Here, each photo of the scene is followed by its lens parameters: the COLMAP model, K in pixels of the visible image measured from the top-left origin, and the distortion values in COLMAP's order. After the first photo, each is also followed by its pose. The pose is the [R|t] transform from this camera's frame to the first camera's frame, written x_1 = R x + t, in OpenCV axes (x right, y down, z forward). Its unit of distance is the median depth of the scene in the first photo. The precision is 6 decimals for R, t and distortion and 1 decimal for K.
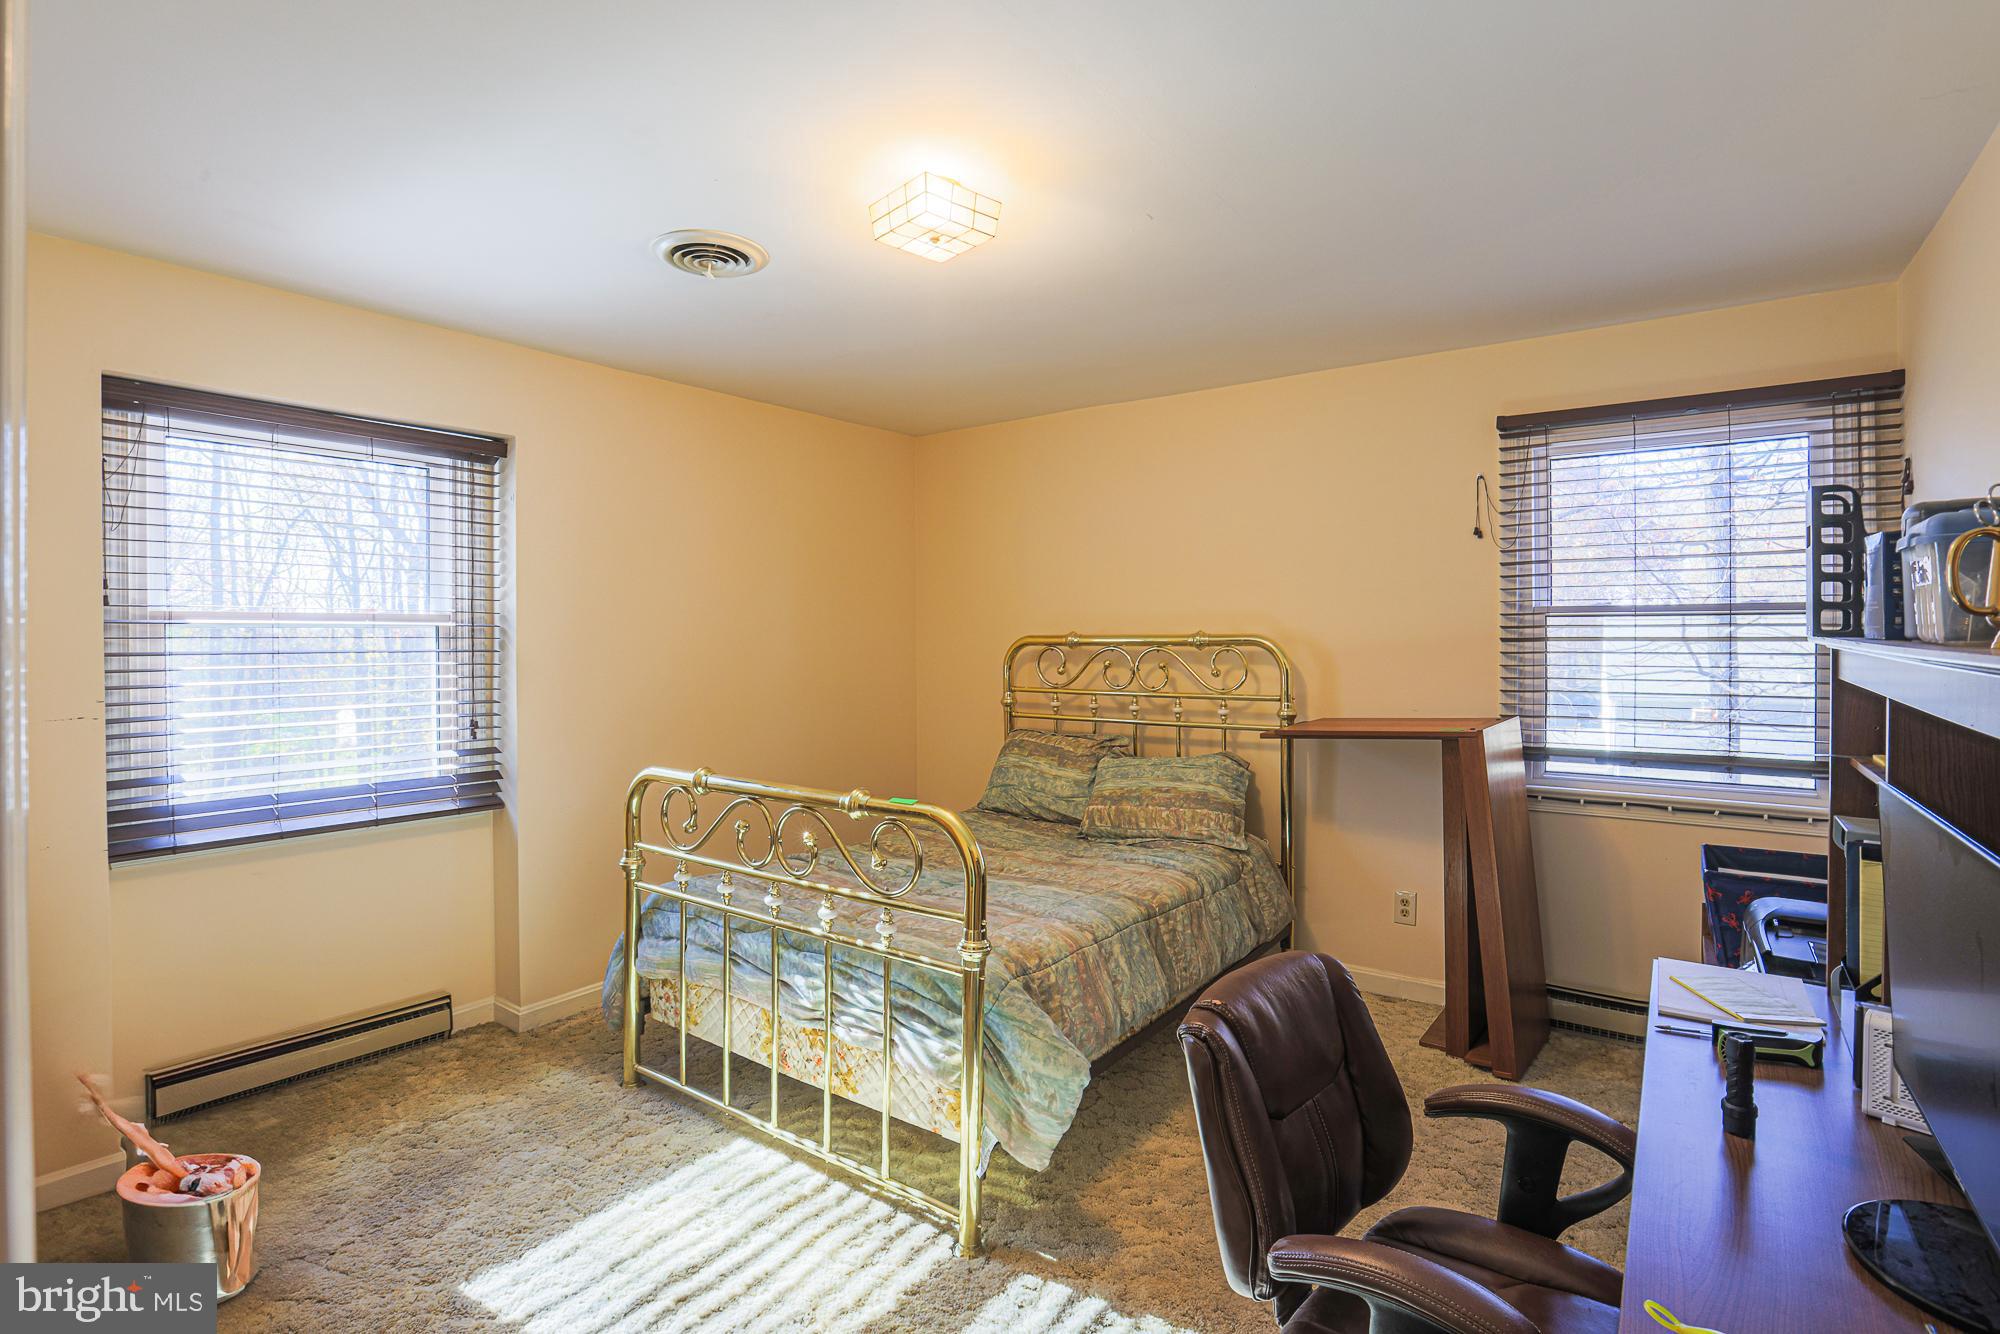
lens RADIAL K [[938.7, 0, 1017.9], [0, 938.7, 622.3], [0, 0, 1]] dist [-0.046830, 0.019671]
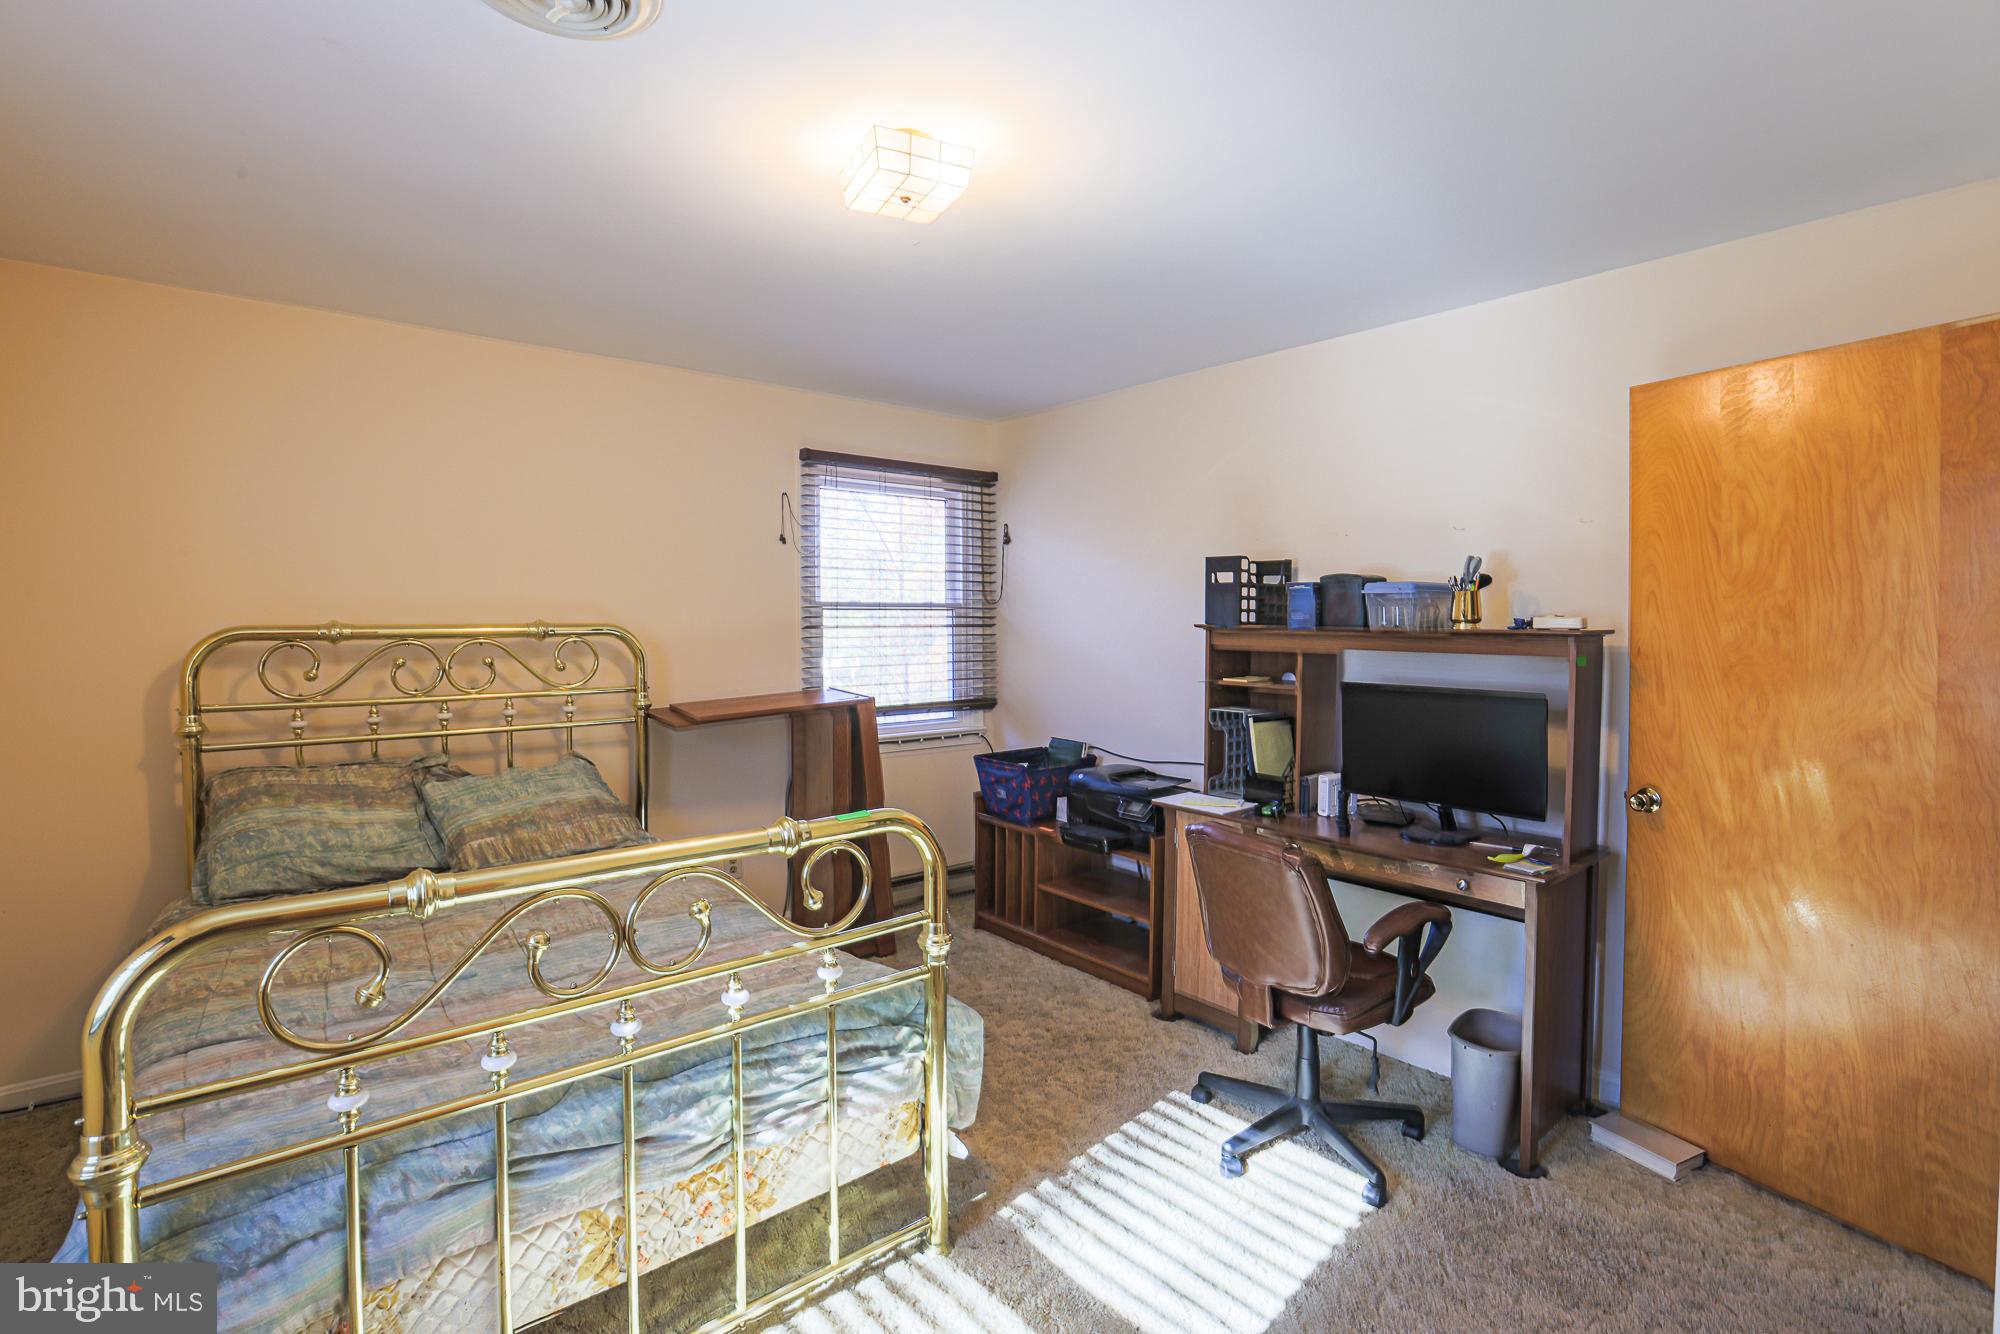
lens RADIAL K [[916.6, 0, 984.9], [0, 916.6, 658.2], [0, 0, 1]] dist [-0.045069, 0.016276]
pose [[0.261212, -0.033776, 0.964690, -0.770543], [-0.009010, 0.999259, 0.037426, 0.014572], [-0.965239, -0.018468, 0.260714, 0.578907]]
